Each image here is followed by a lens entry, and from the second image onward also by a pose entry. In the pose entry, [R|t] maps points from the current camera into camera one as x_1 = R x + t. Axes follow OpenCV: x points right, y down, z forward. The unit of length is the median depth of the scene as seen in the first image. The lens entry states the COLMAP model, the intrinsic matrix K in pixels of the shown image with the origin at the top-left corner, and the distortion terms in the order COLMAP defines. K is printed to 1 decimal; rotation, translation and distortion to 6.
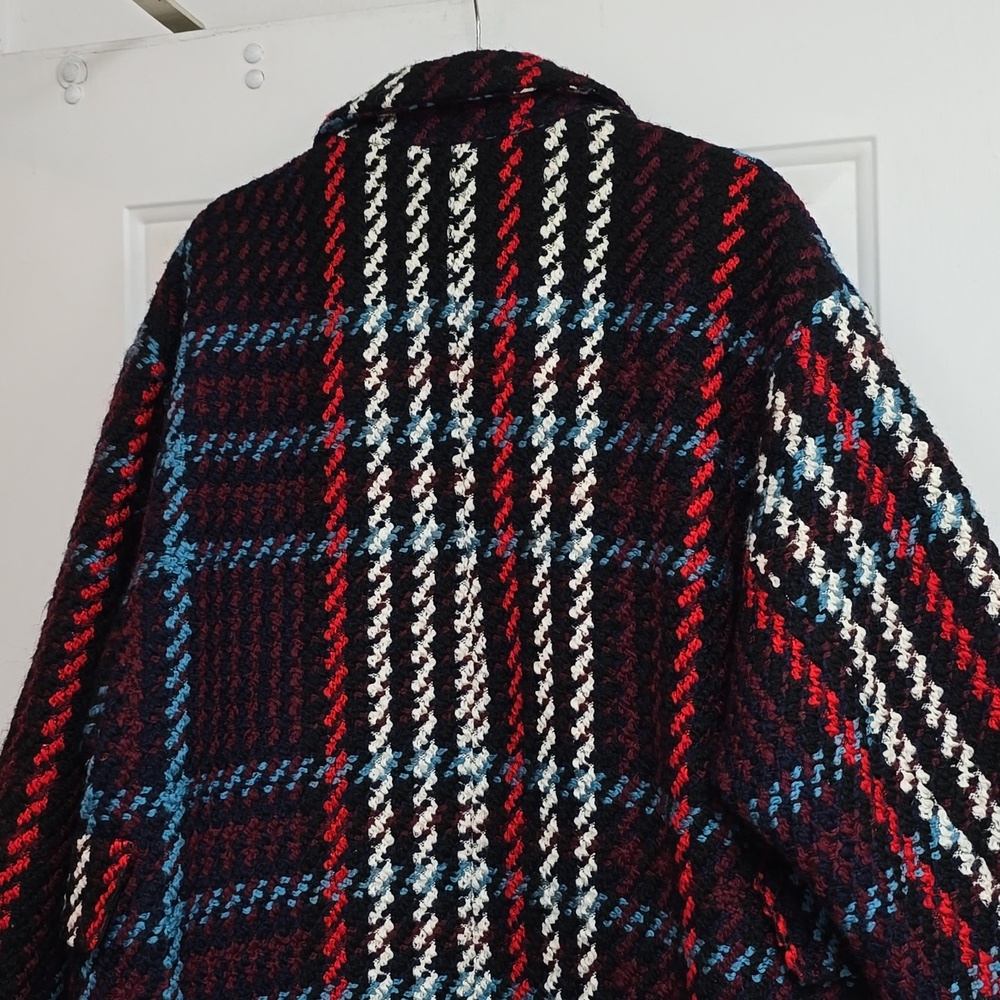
lens RADIAL K [[1482.0, 0, 493.7], [0, 1482.0, 447.3], [0, 0, 1]] dist [0.076978, 0.000000]
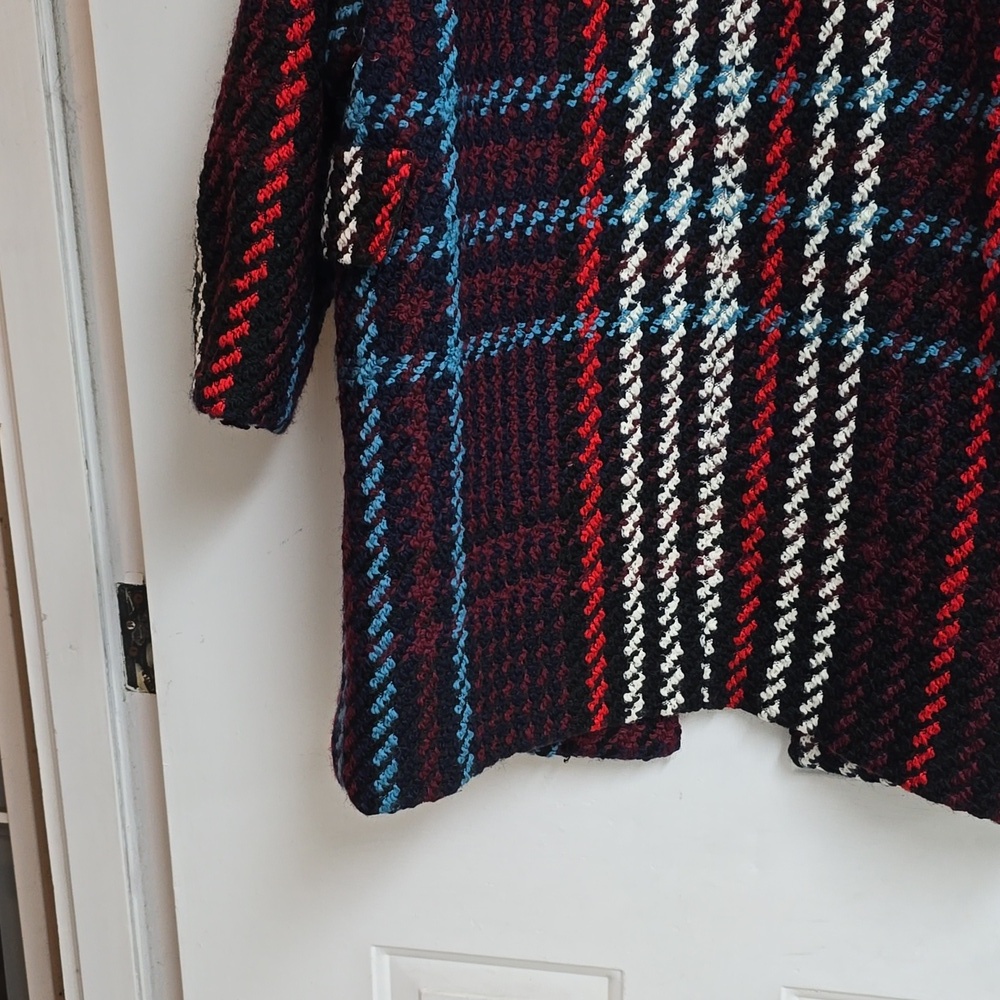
lens RADIAL K [[1482.0, 0, 471.5], [0, 1482.0, 491.3], [0, 0, 1]] dist [0.076978, 0.000000]
pose [[0.995082, -0.029015, 0.094705, -0.283223], [-0.005629, 0.938019, 0.346537, 0.134110], [-0.098890, -0.345366, 0.933243, 0.057348]]
